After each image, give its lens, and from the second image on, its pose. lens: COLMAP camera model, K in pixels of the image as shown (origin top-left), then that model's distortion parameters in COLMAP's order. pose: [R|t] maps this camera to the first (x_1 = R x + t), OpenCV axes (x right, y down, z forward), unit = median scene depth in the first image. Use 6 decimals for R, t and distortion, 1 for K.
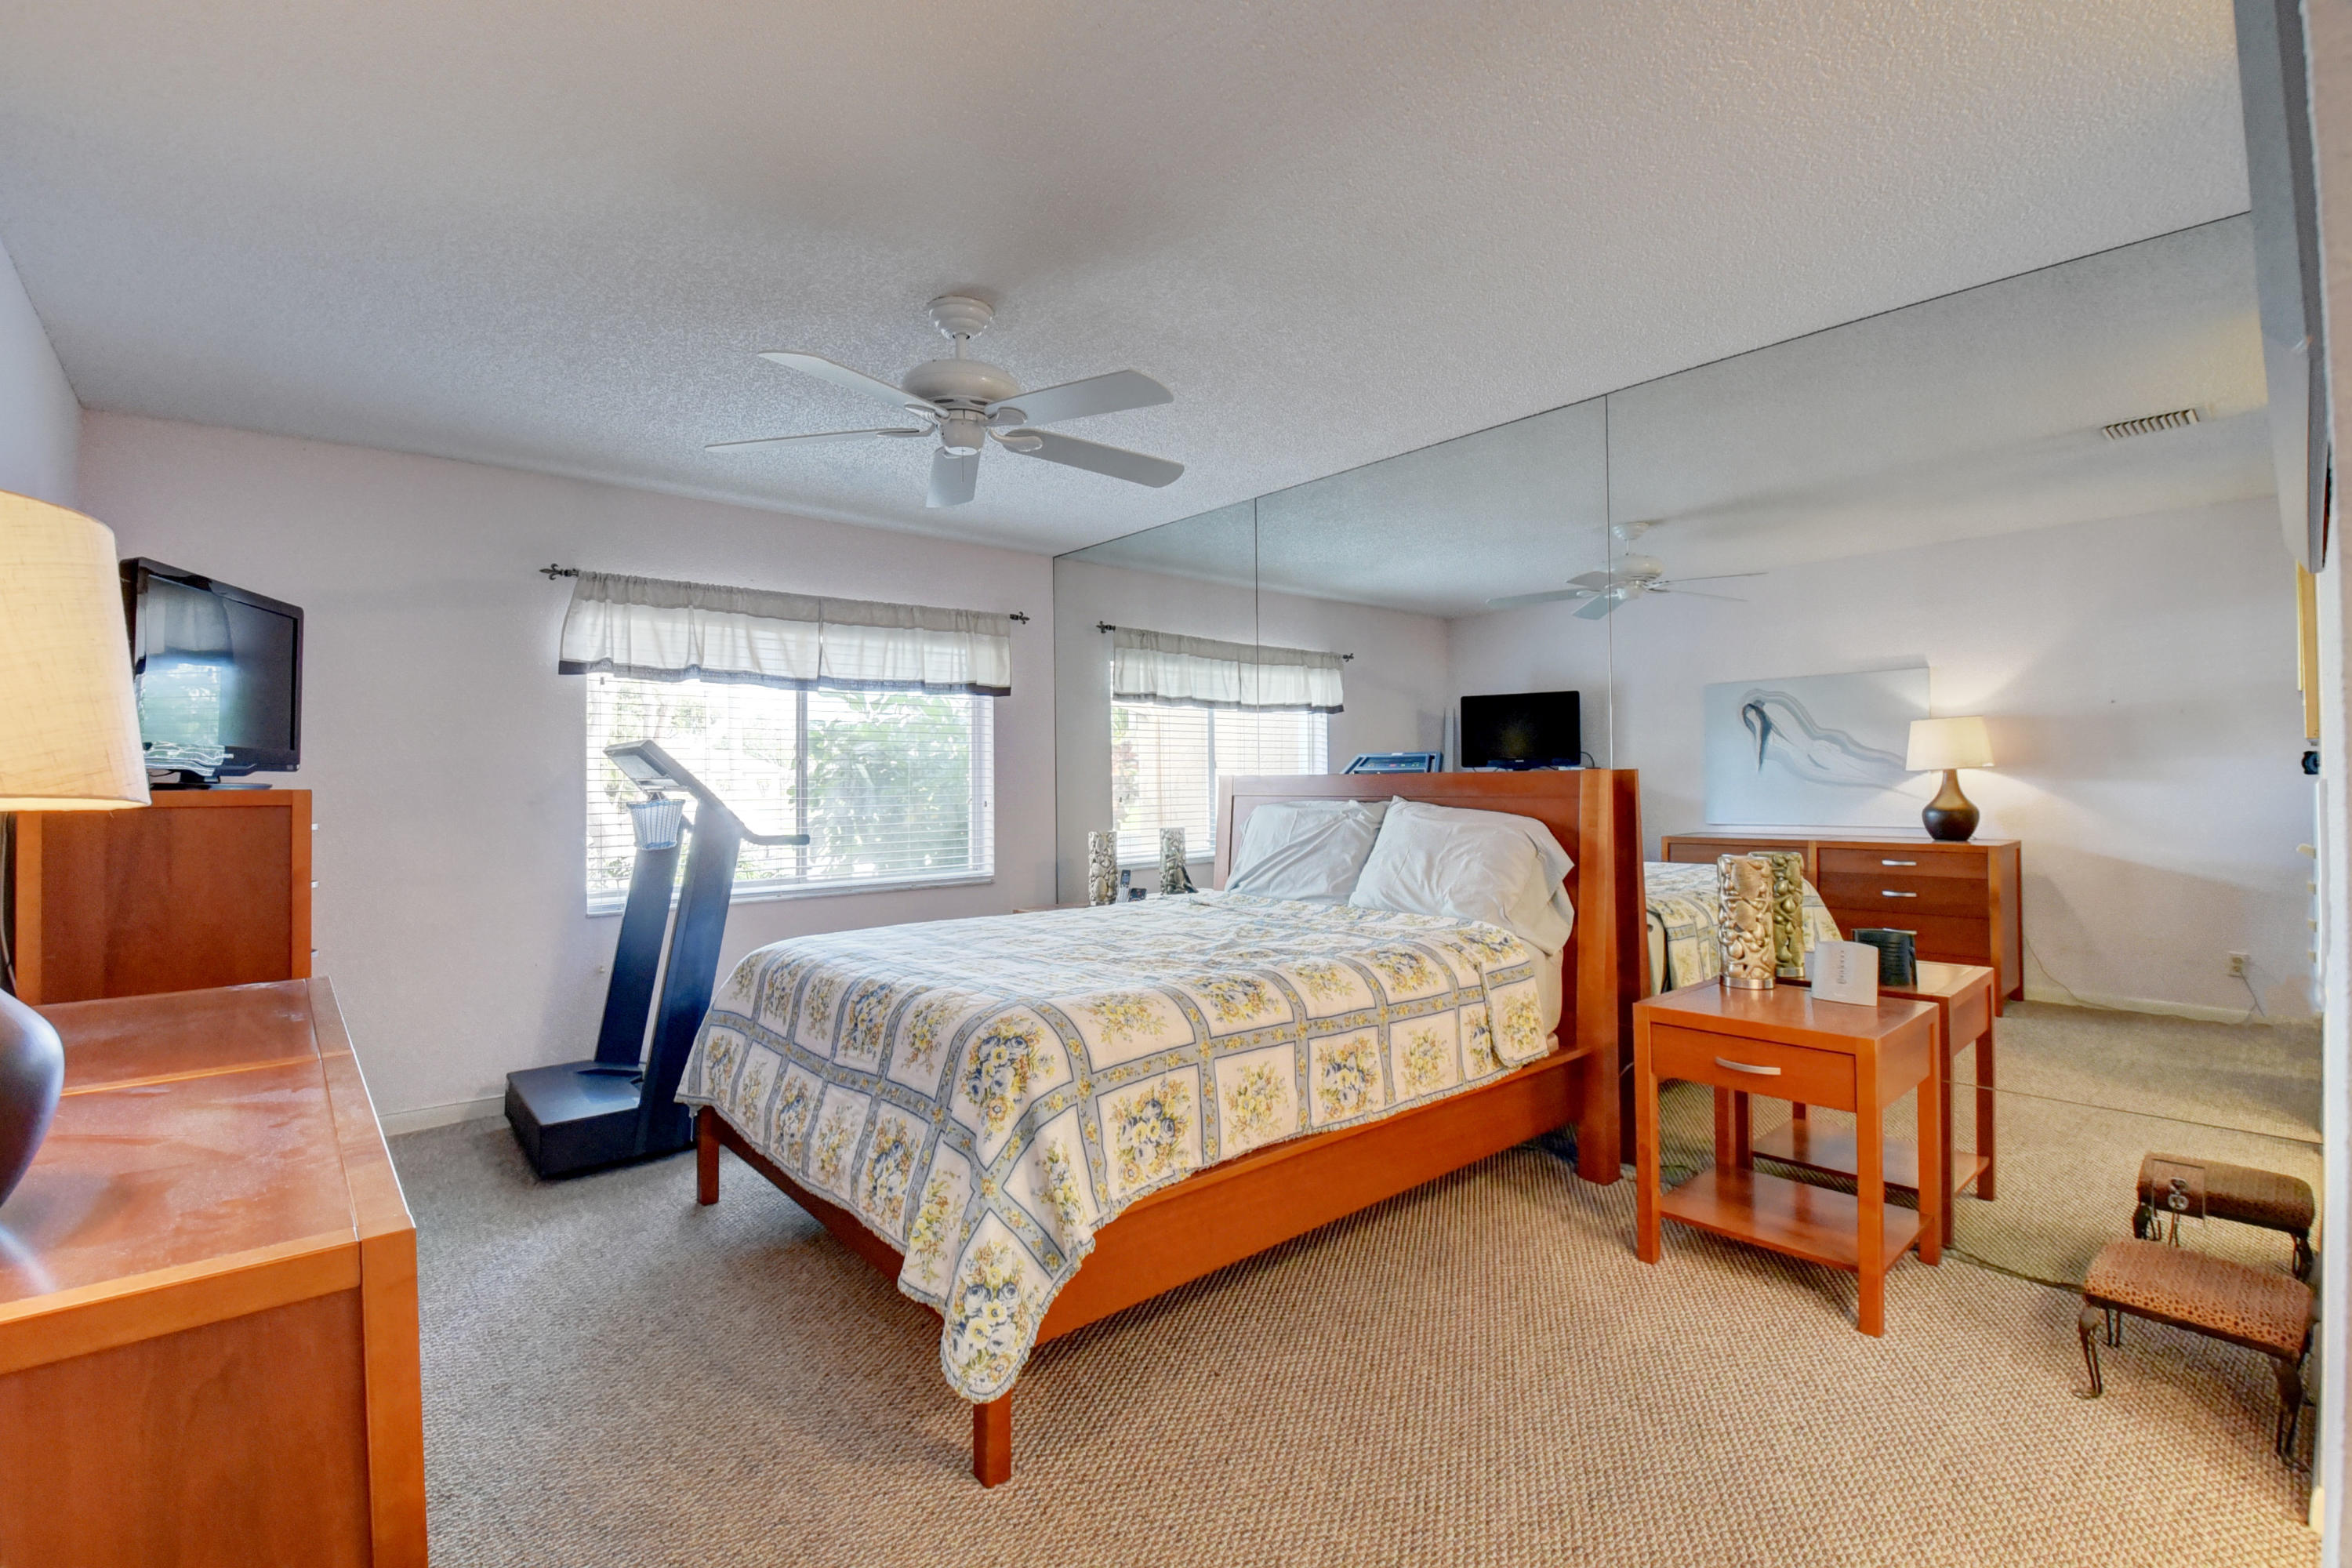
lens RADIAL K [[1051.9, 0, 1157.3], [0, 1051.9, 775.0], [0, 0, 1]] dist [-0.001122, -0.013931]
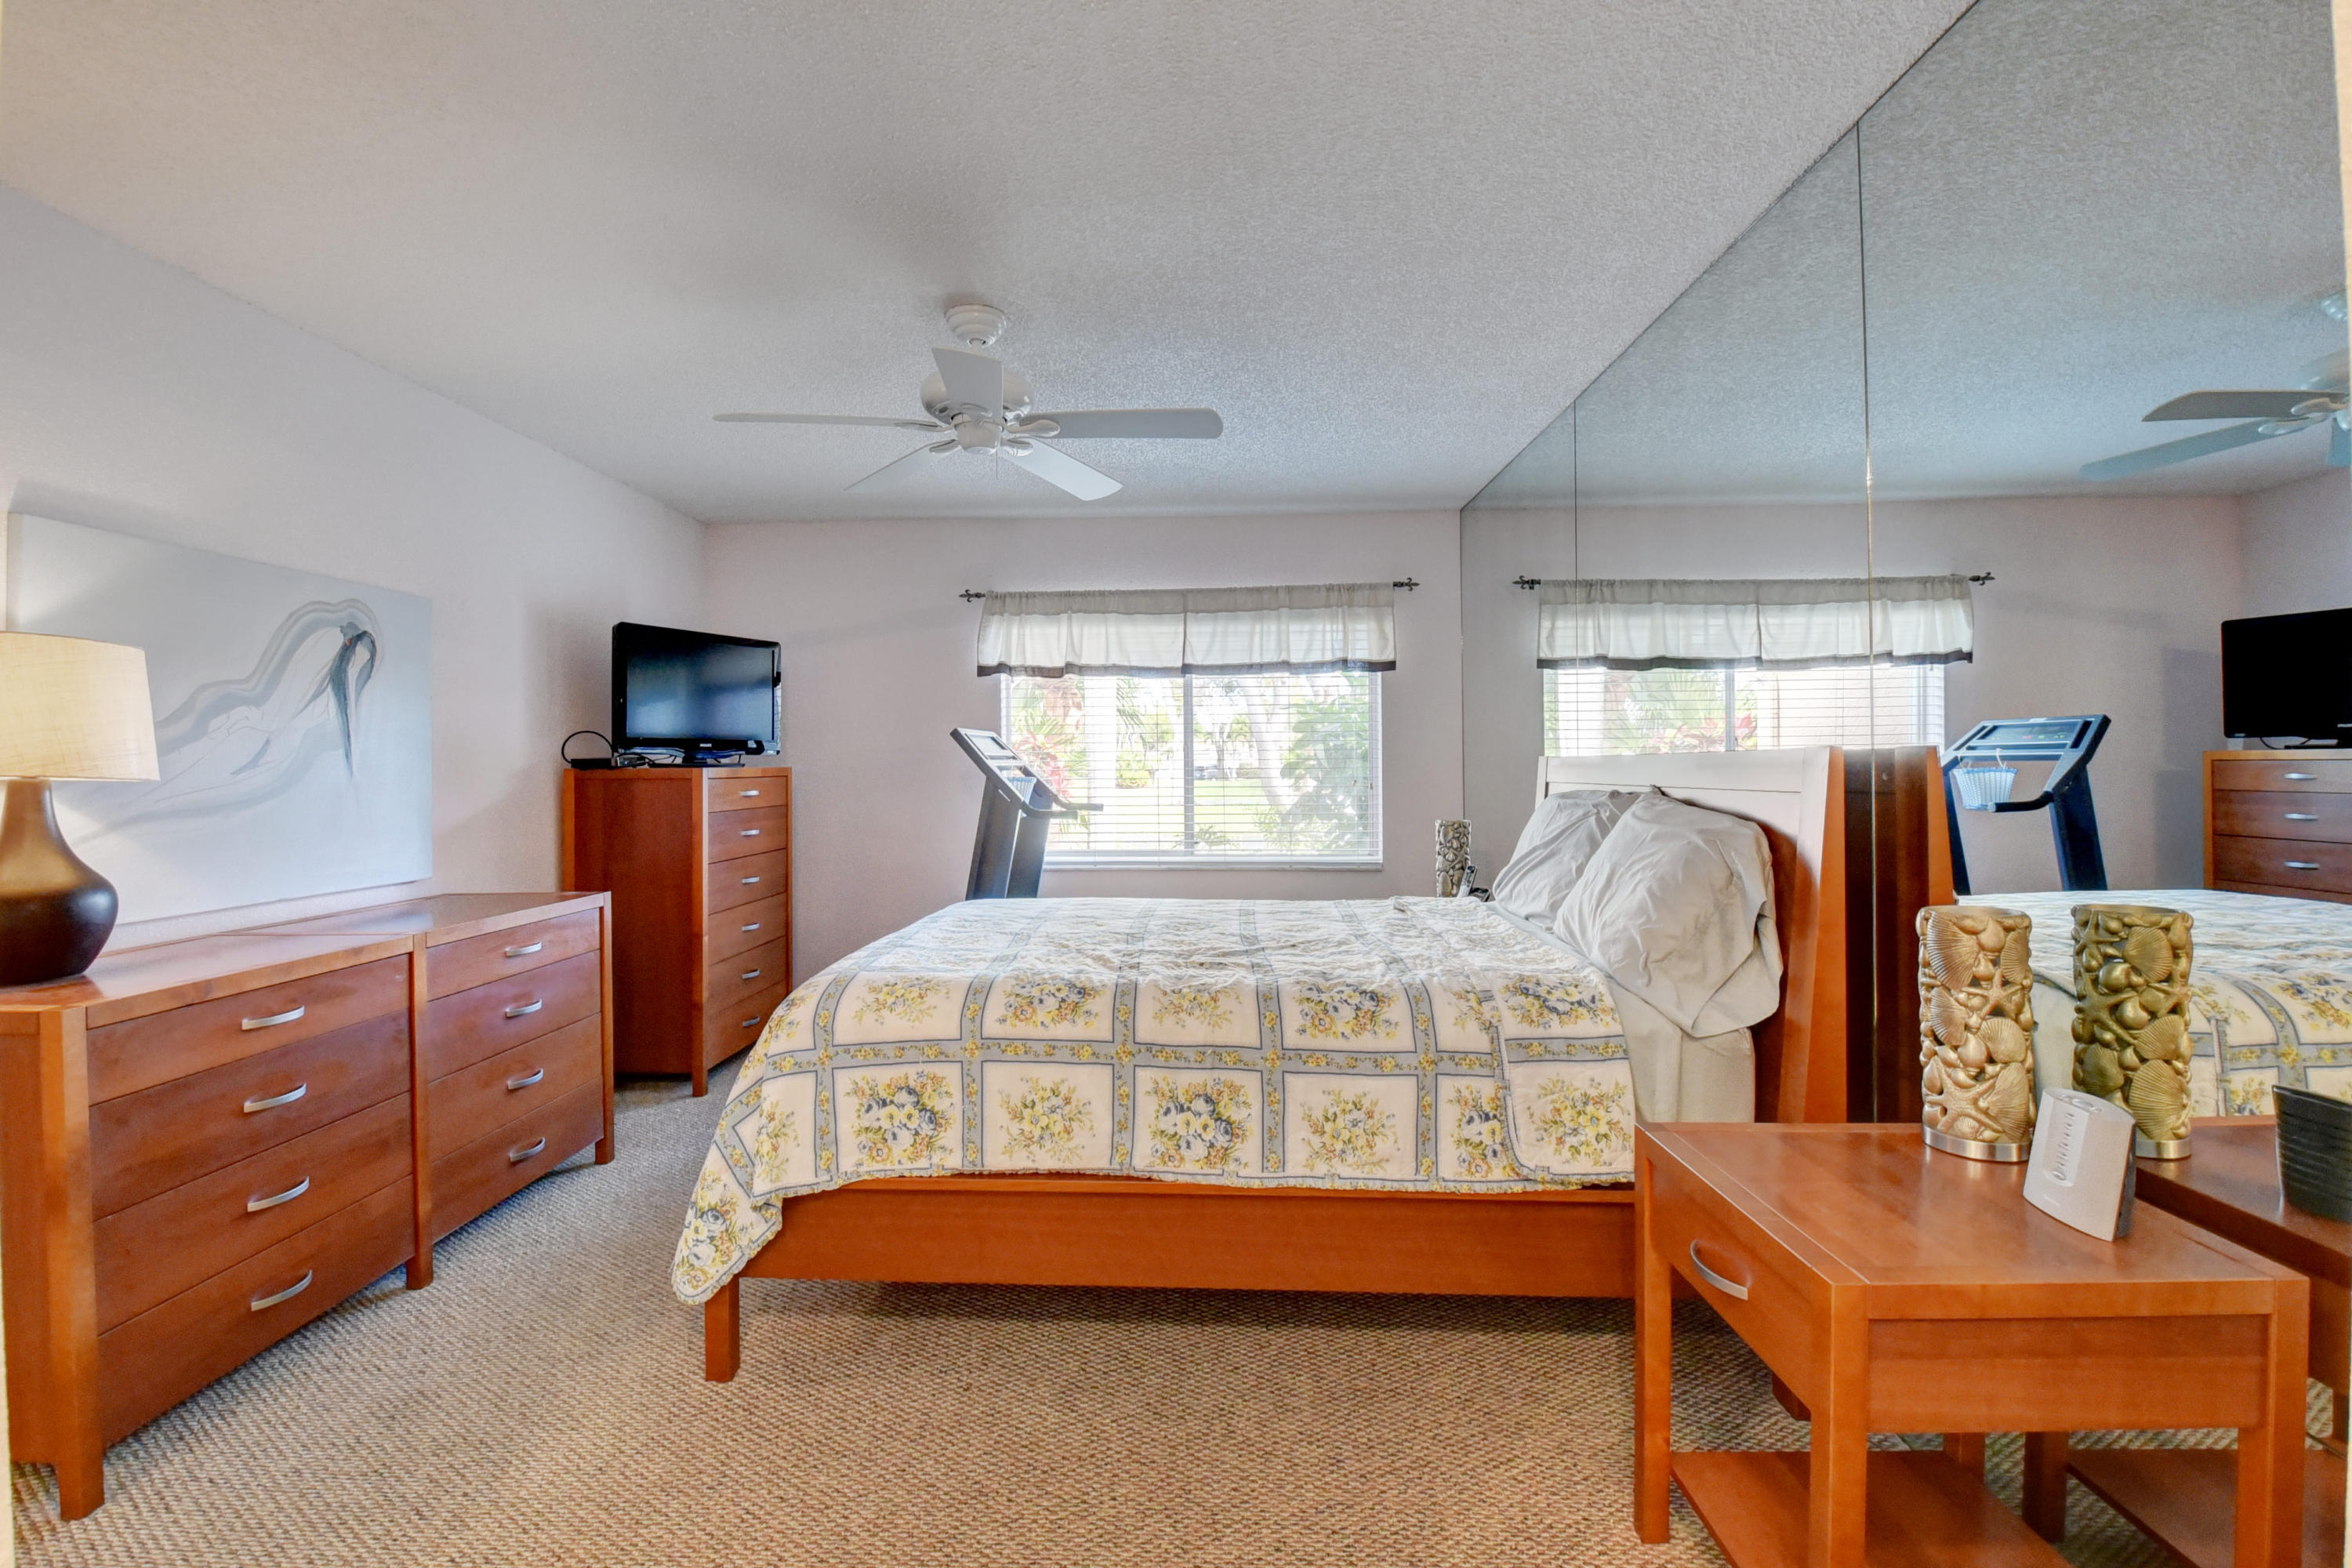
lens RADIAL K [[1051.9, 0, 1158.4], [0, 1051.9, 775.2], [0, 0, 1]] dist [-0.001122, -0.013931]
pose [[0.723936, 0.008846, -0.689810, 0.605925], [0.005366, 0.999815, 0.018454, -0.001852], [0.689846, -0.017061, 0.723755, 0.320249]]
